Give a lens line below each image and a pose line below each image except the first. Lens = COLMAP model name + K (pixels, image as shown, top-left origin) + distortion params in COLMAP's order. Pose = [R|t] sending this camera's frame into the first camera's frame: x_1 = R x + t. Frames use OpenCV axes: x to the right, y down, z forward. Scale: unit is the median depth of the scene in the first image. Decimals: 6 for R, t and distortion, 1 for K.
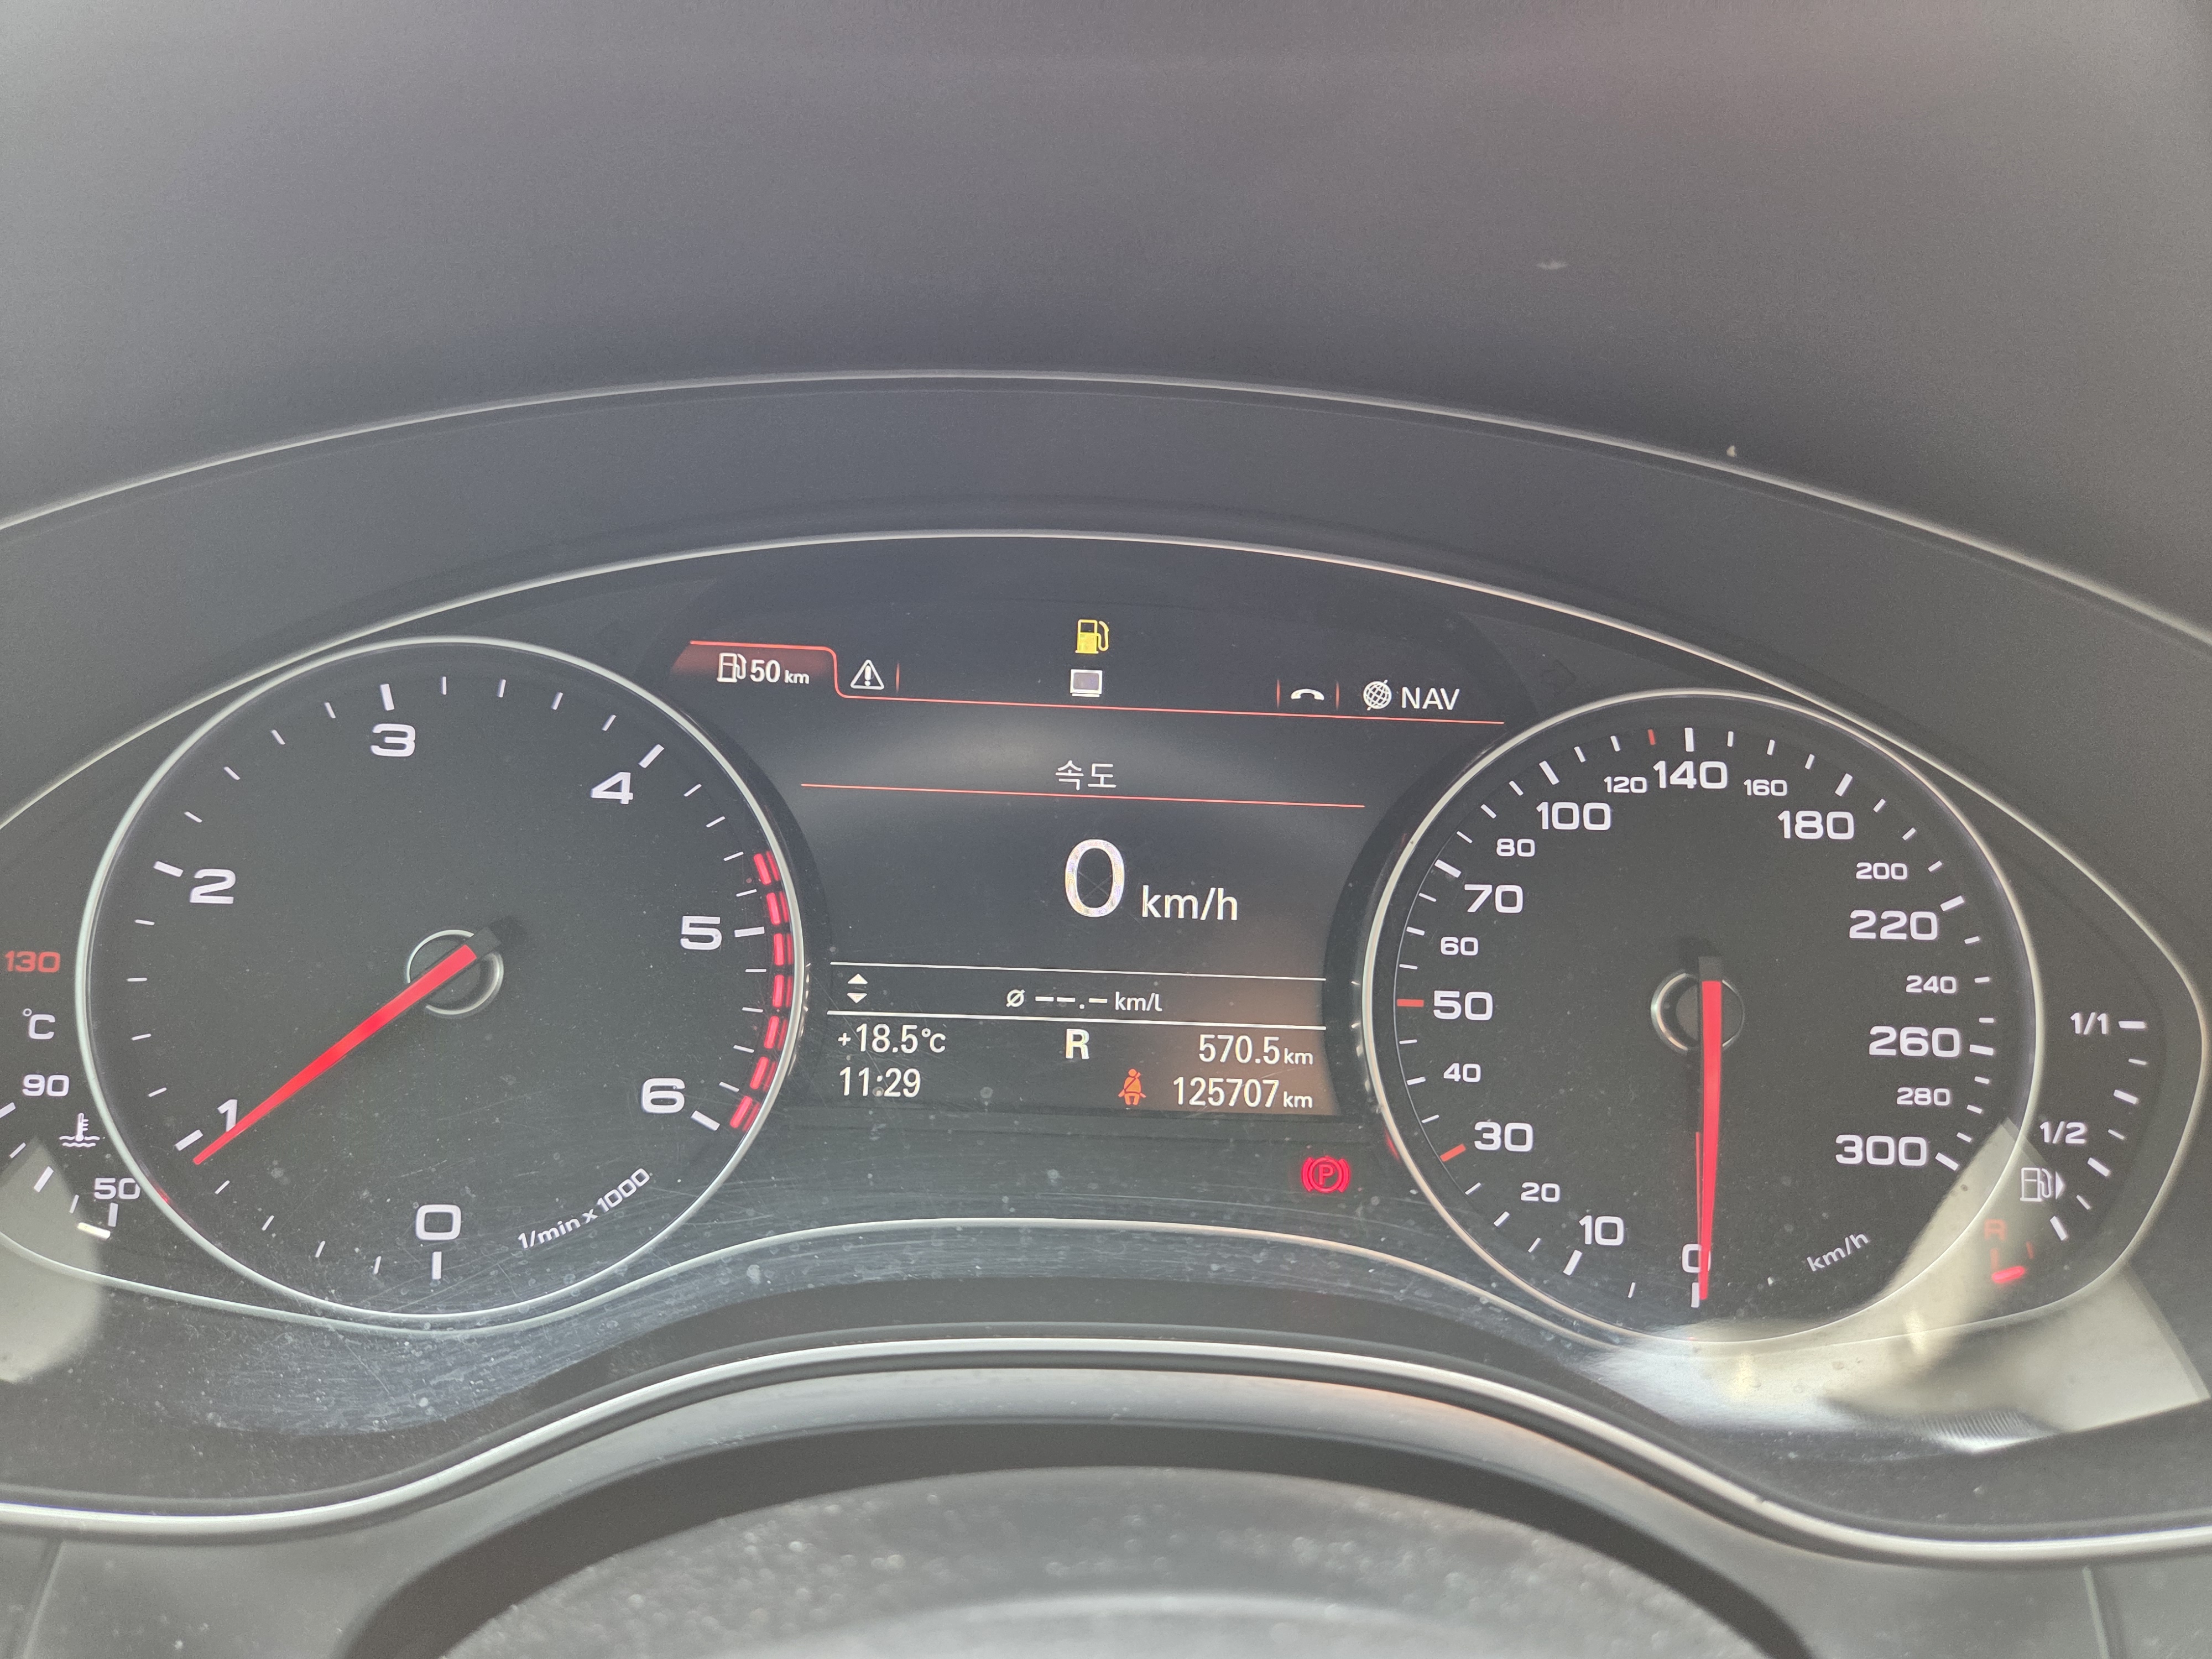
lens RADIAL K [[1523.6, 0, 1084.9], [0, 1523.6, 846.9], [0, 0, 1]] dist [0.055171, -0.046756]
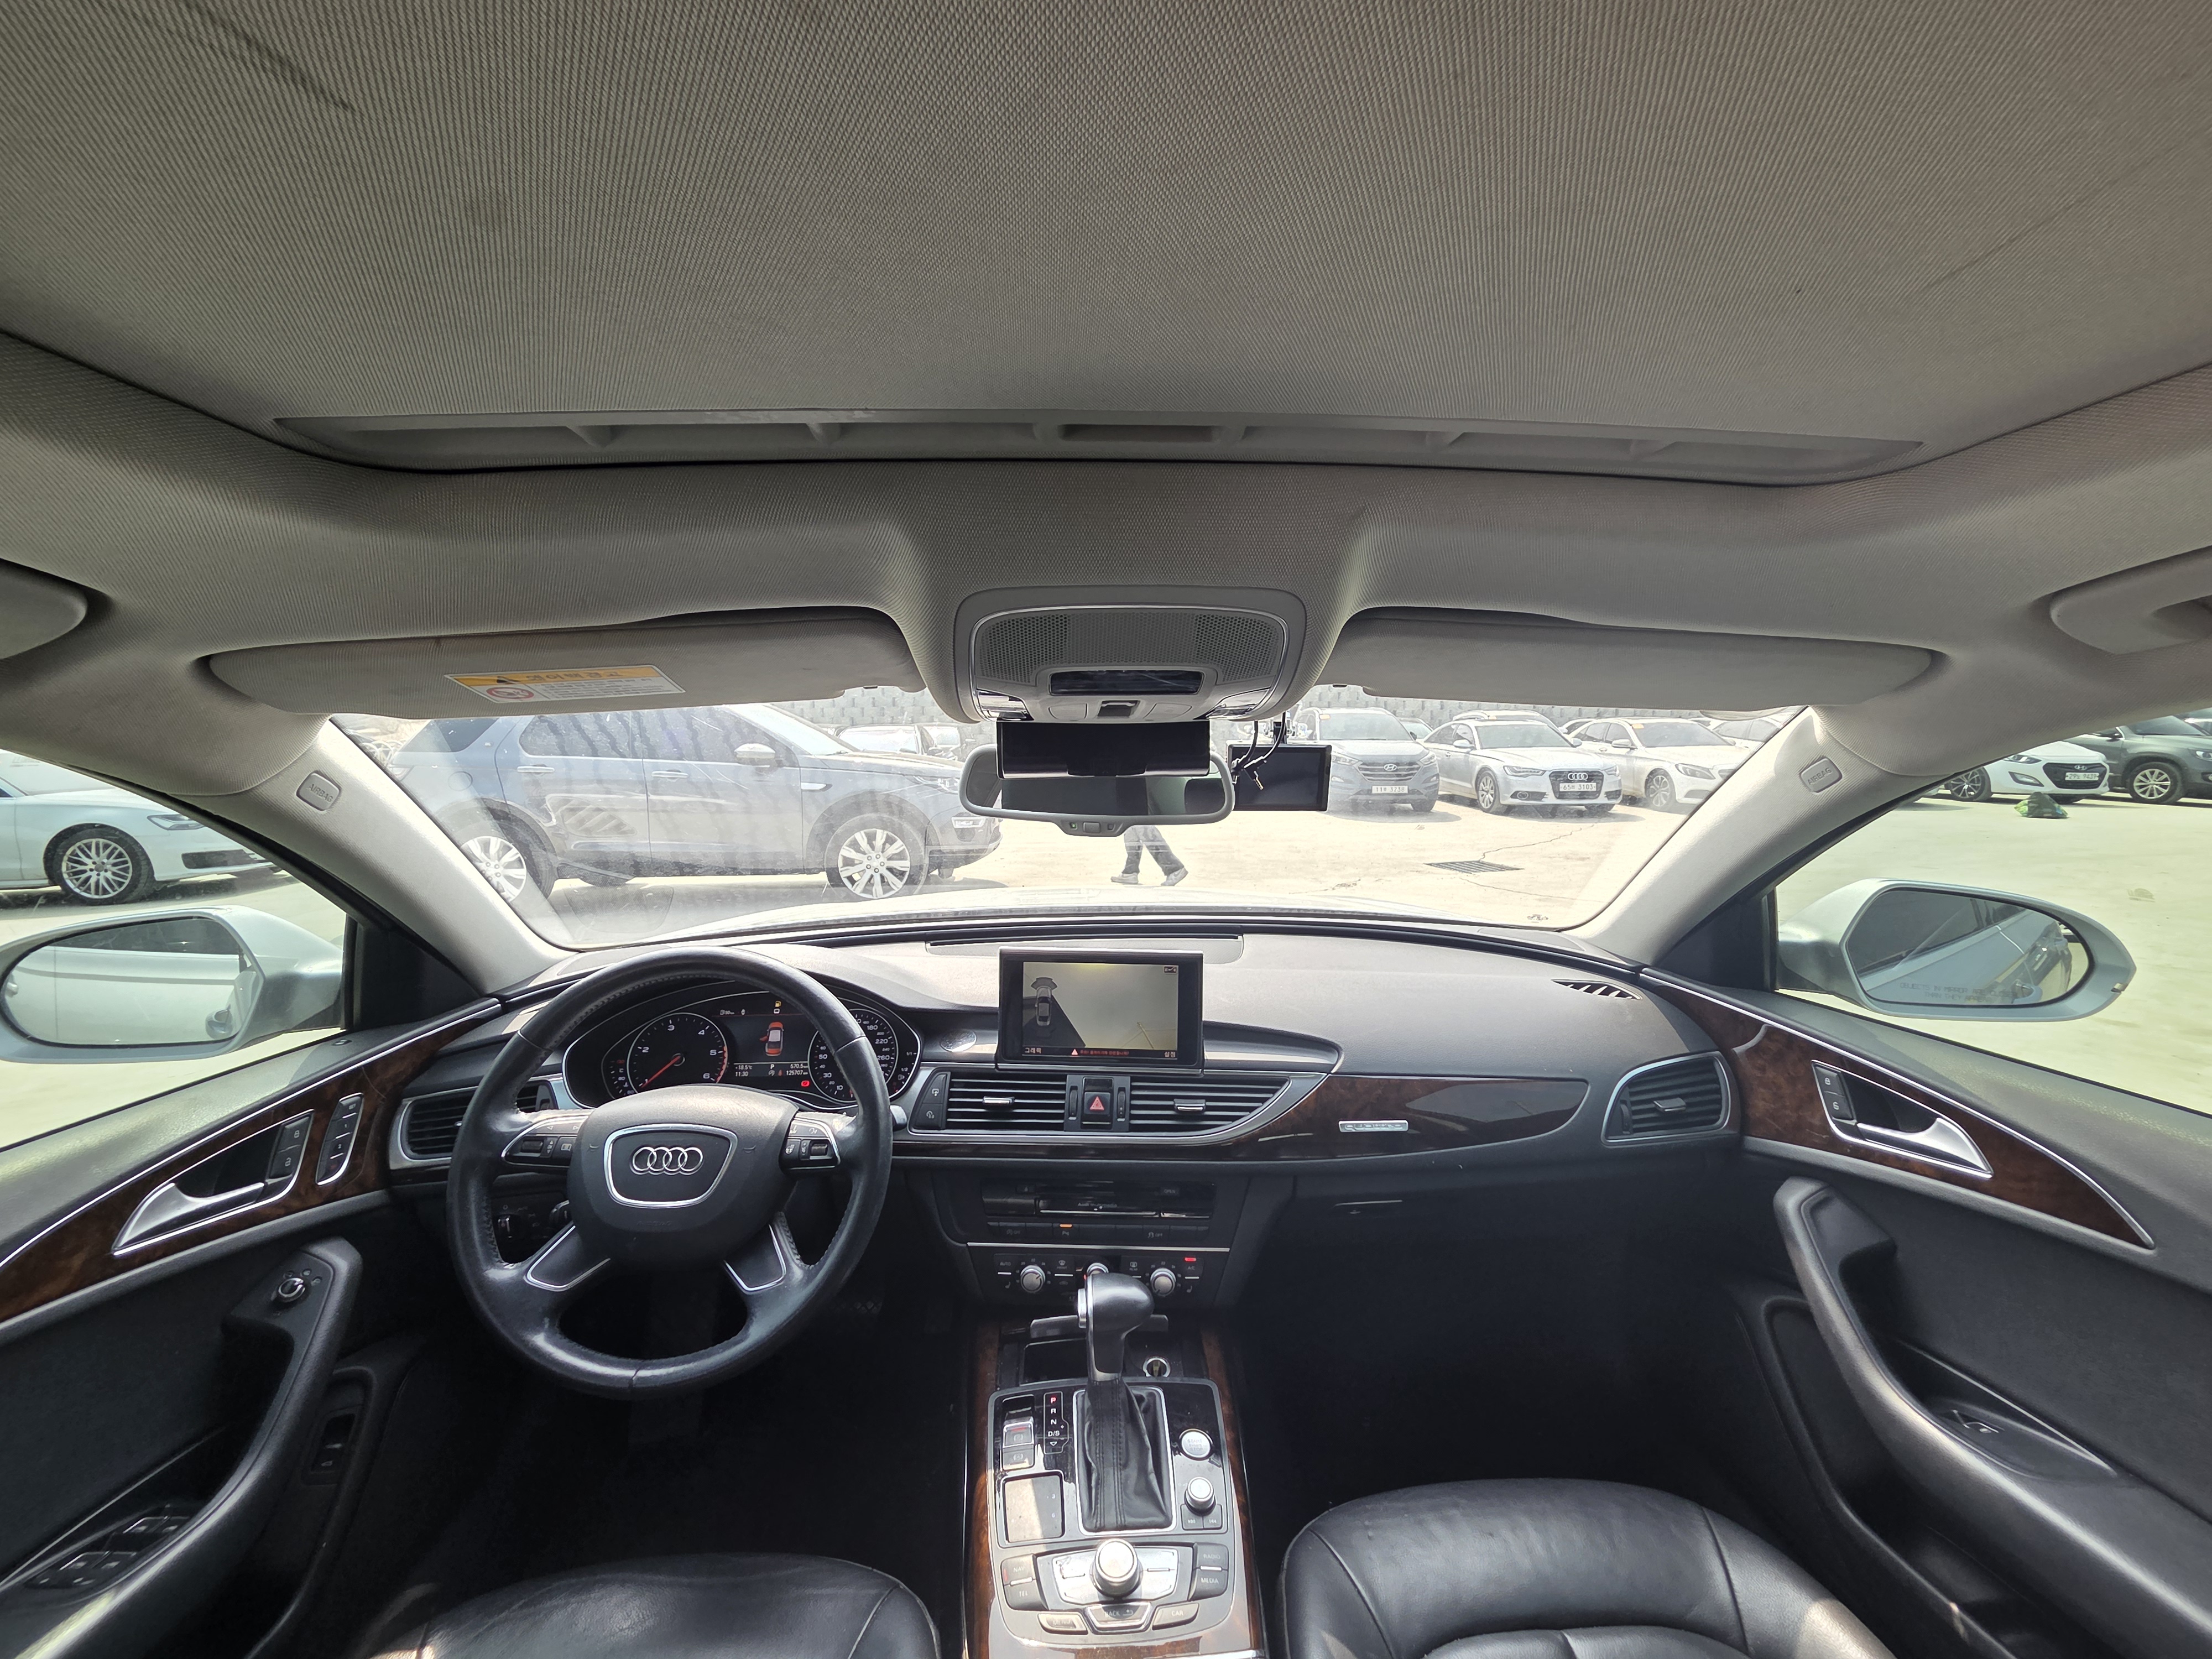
lens RADIAL K [[903.5, 0, 1114.1], [0, 903.5, 831.3], [0, 0, 1]] dist [0.002887, -0.000835]
pose [[0.998313, -0.055860, 0.015859, 1.564841], [0.057908, 0.977938, -0.200707, 0.003234], [-0.004298, 0.201287, 0.979523, -3.257403]]
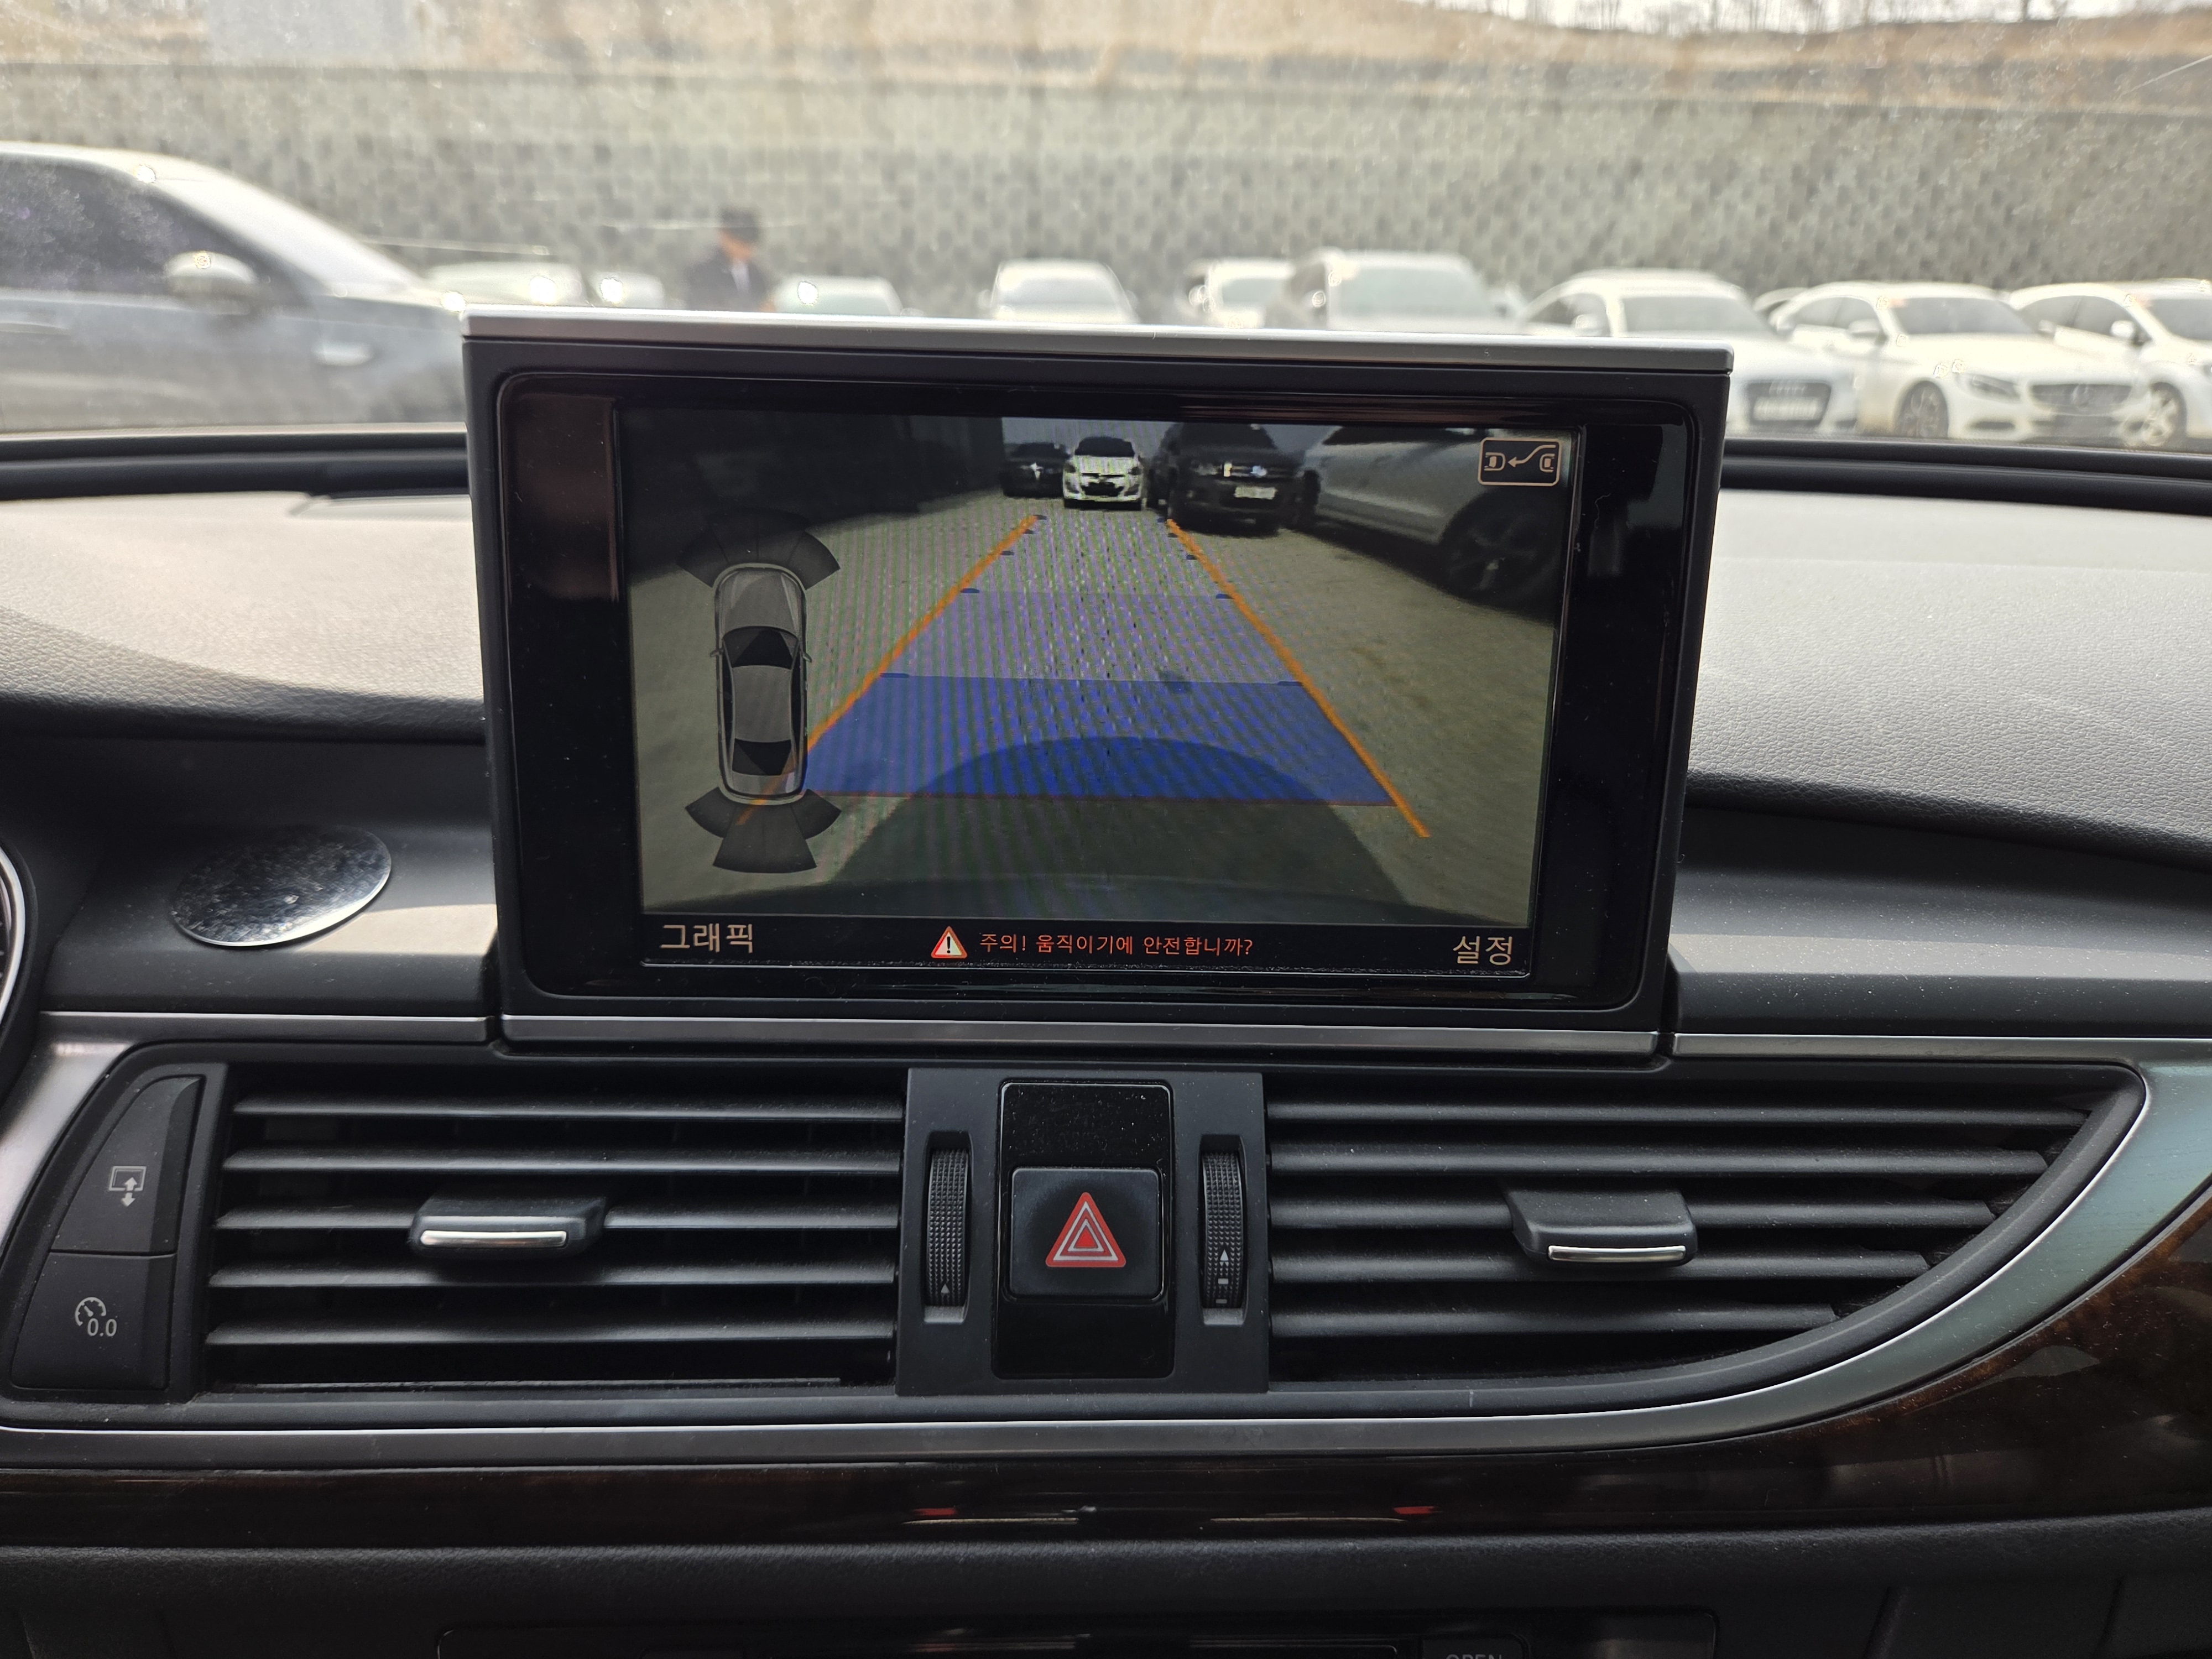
lens RADIAL K [[1523.6, 0, 1084.9], [0, 1523.6, 846.9], [0, 0, 1]] dist [0.055171, -0.046756]
pose [[0.994102, -0.067263, 0.085066, 1.415457], [0.065489, 0.997577, 0.023484, 0.048180], [-0.086440, -0.017775, 0.996098, -0.460210]]
